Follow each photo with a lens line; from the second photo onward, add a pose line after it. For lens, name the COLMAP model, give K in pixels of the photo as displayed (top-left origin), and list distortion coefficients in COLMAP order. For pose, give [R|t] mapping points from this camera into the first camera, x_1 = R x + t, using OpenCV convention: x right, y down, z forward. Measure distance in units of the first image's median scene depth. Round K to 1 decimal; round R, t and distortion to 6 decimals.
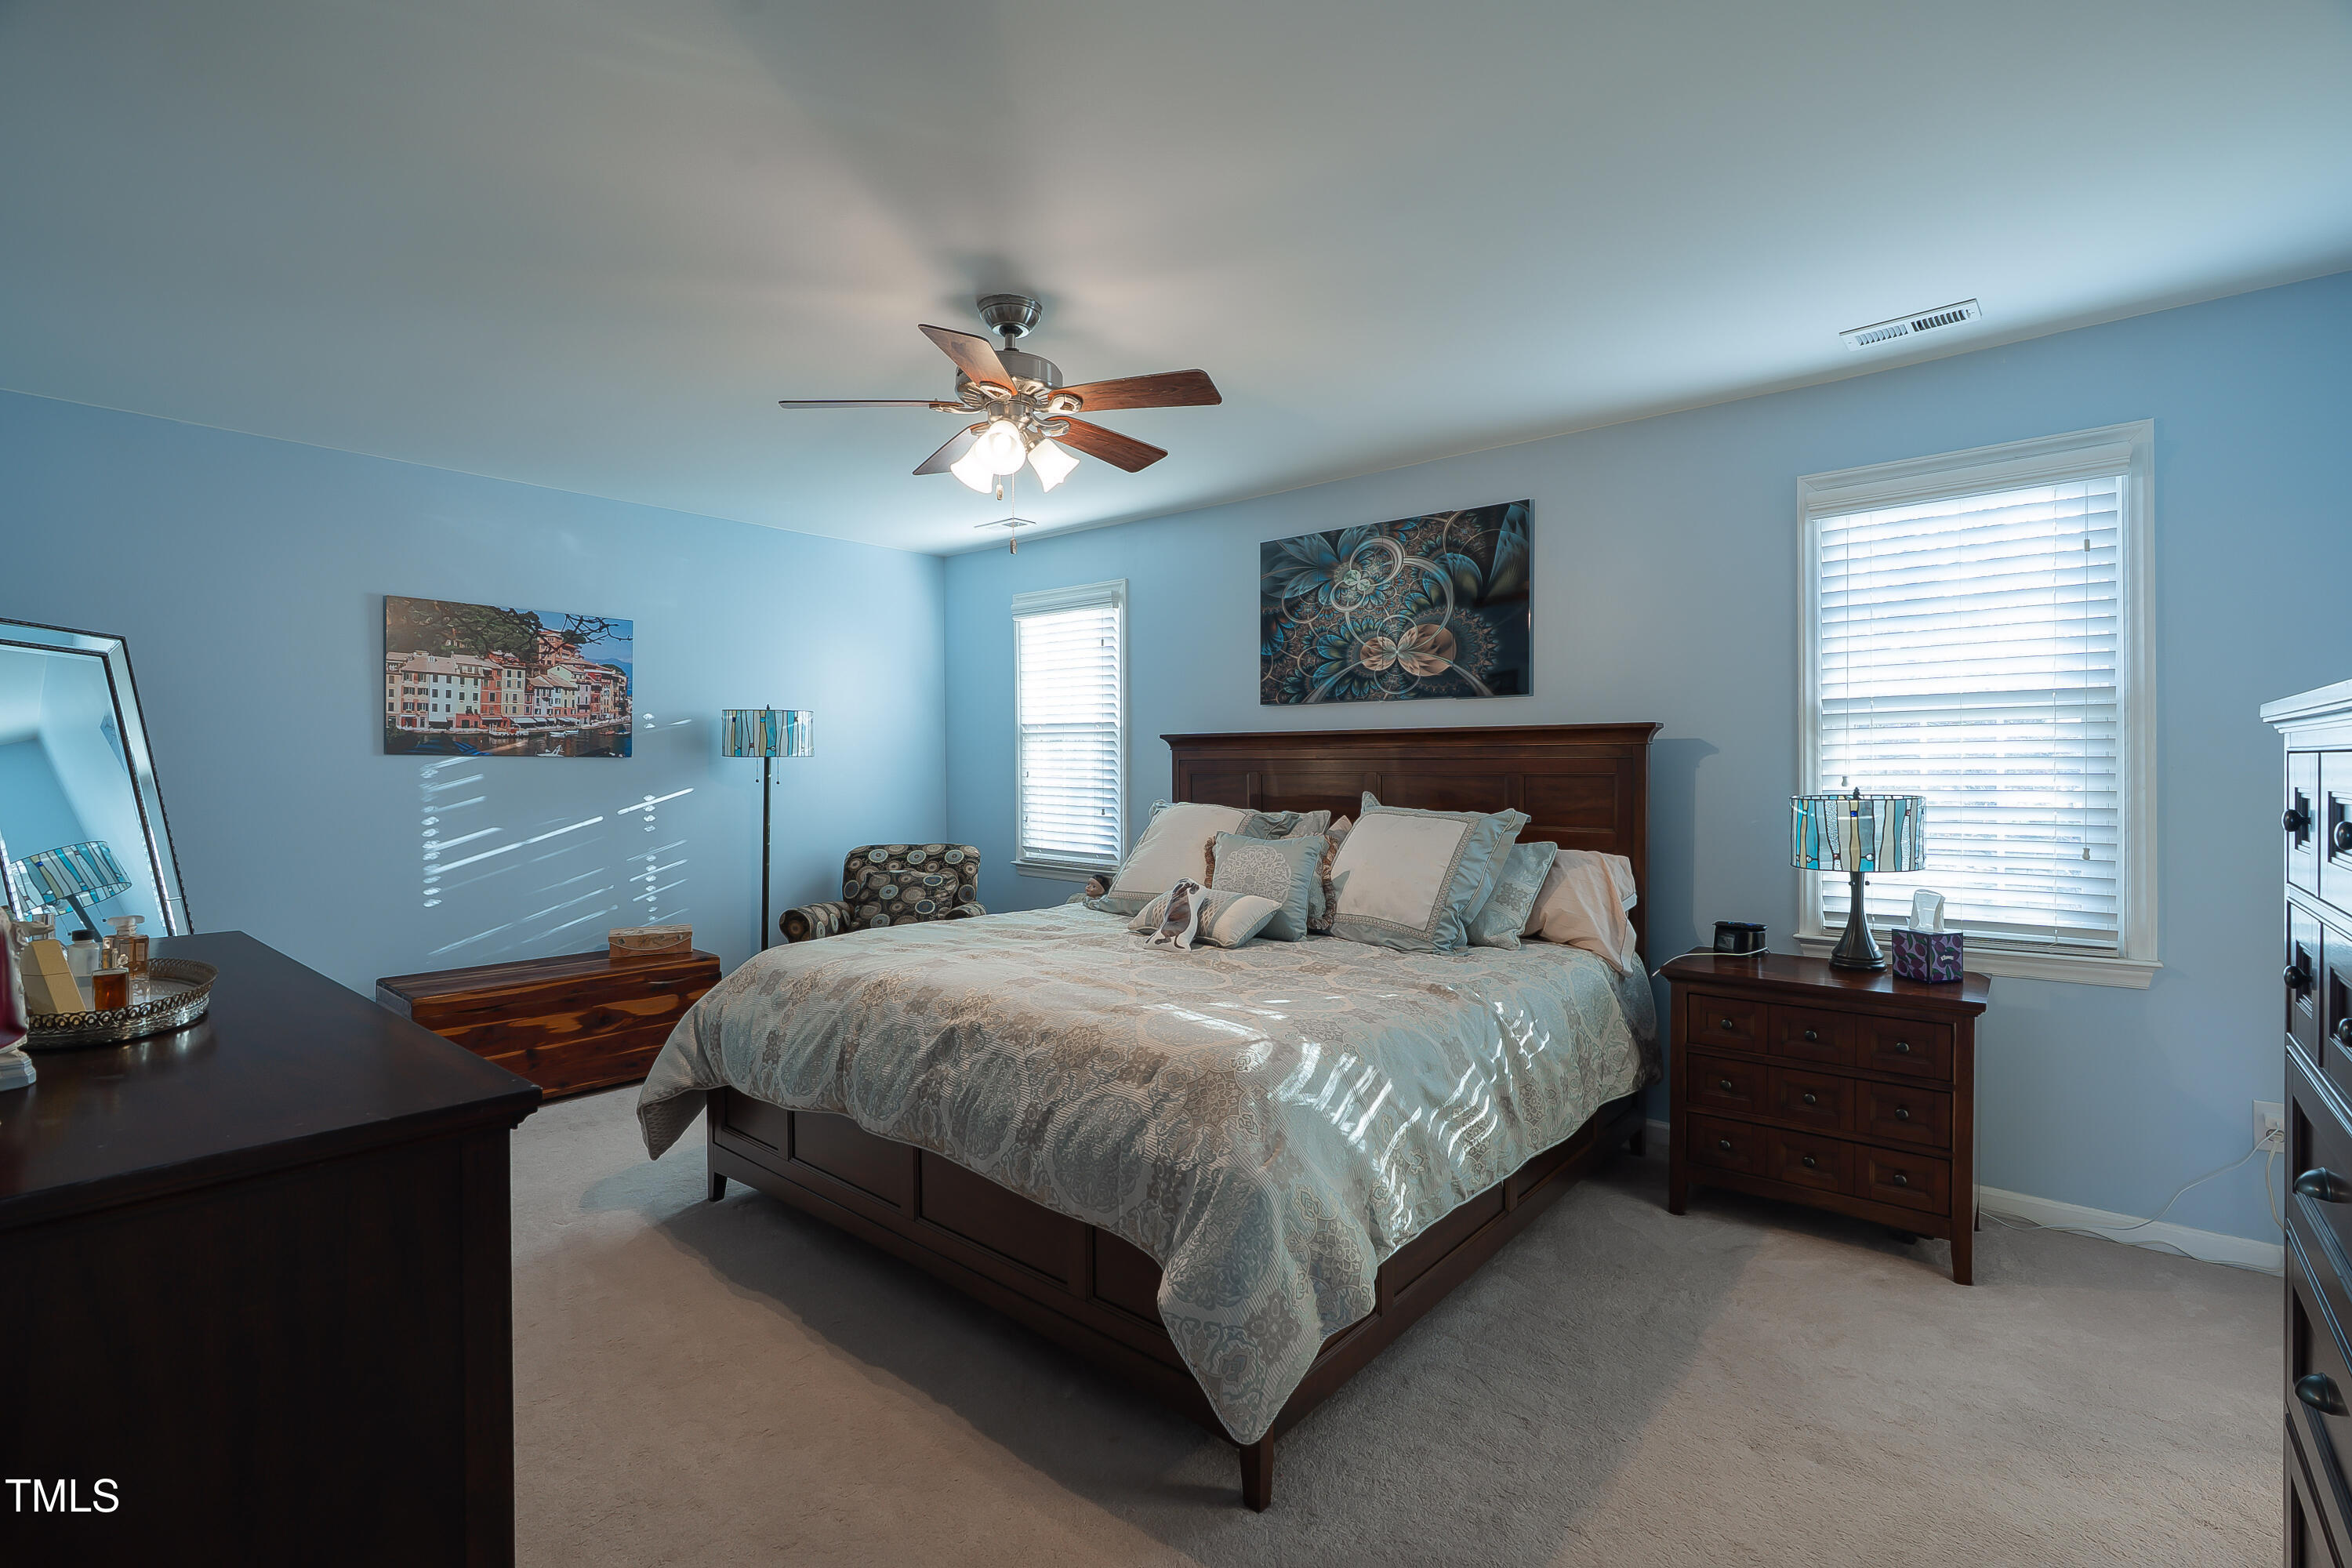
lens RADIAL K [[1049.3, 0, 1160.8], [0, 1049.3, 774.2], [0, 0, 1]] dist [-0.006441, 0.002653]
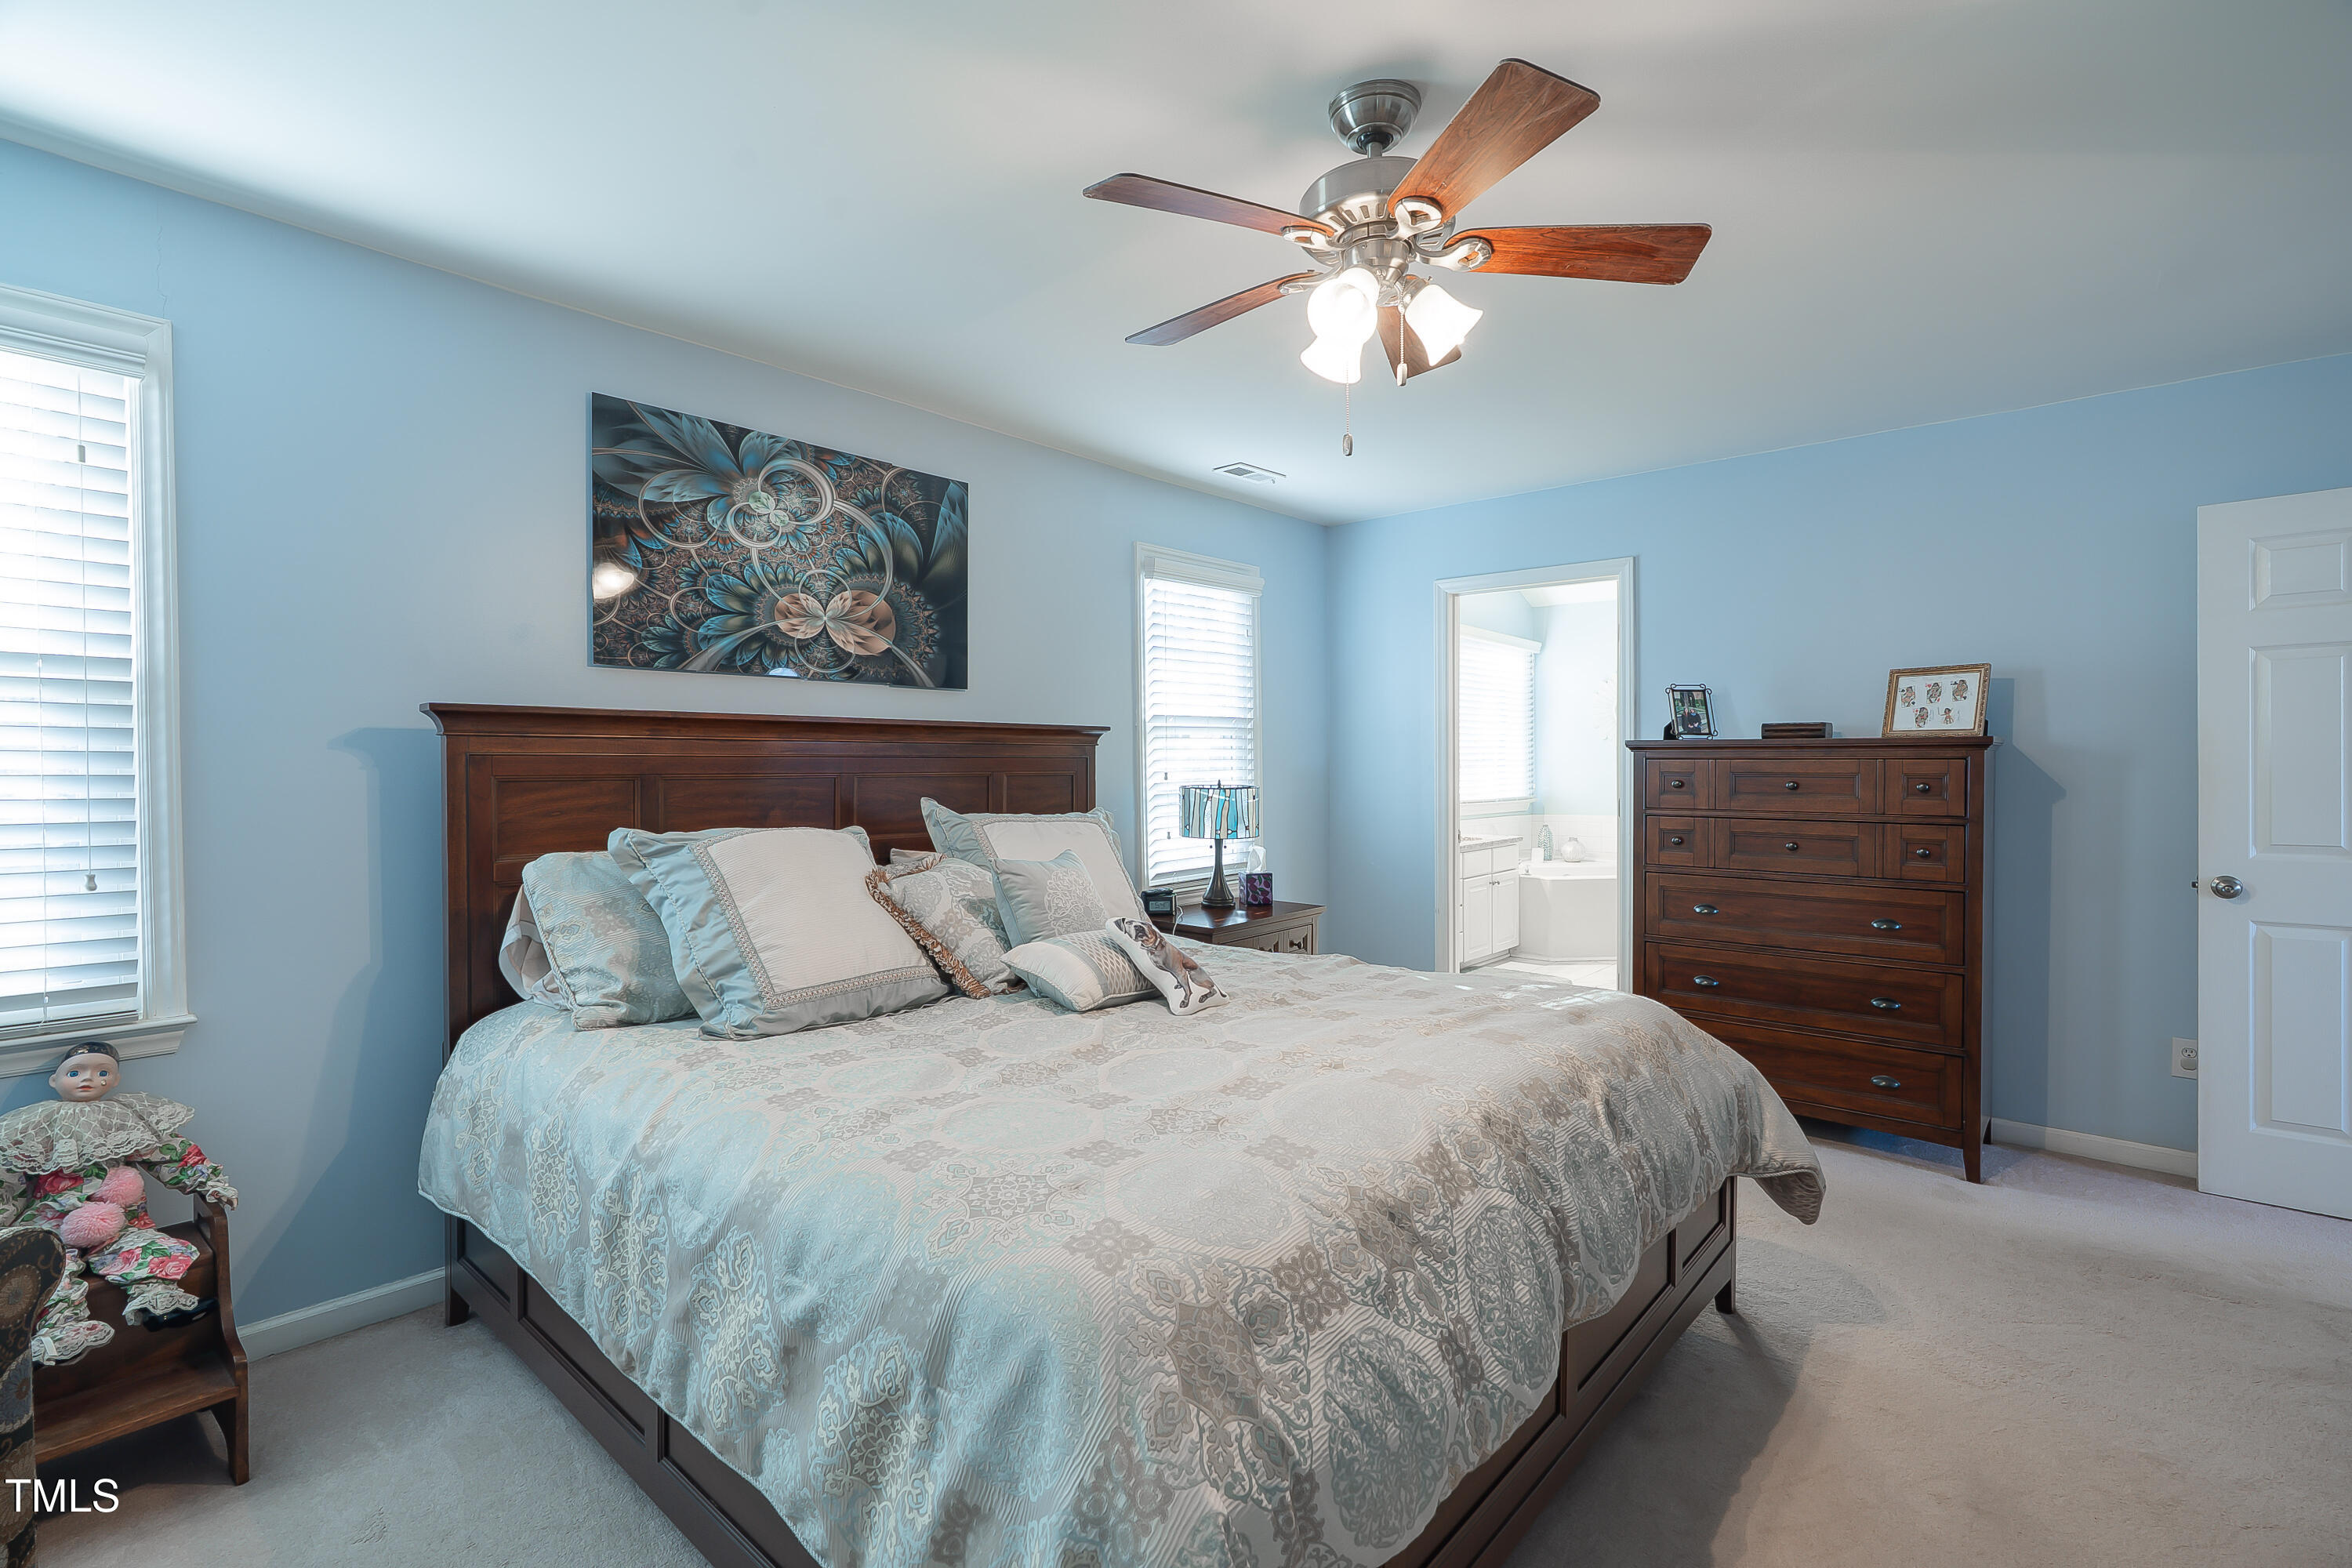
lens RADIAL K [[1049.3, 0, 1161.2], [0, 1049.3, 782.2], [0, 0, 1]] dist [-0.006441, 0.002653]
pose [[0.026188, -0.030565, 0.999190, -0.547033], [-0.001586, 0.999530, 0.030617, -0.018968], [-0.999656, -0.002386, 0.026127, 0.725620]]
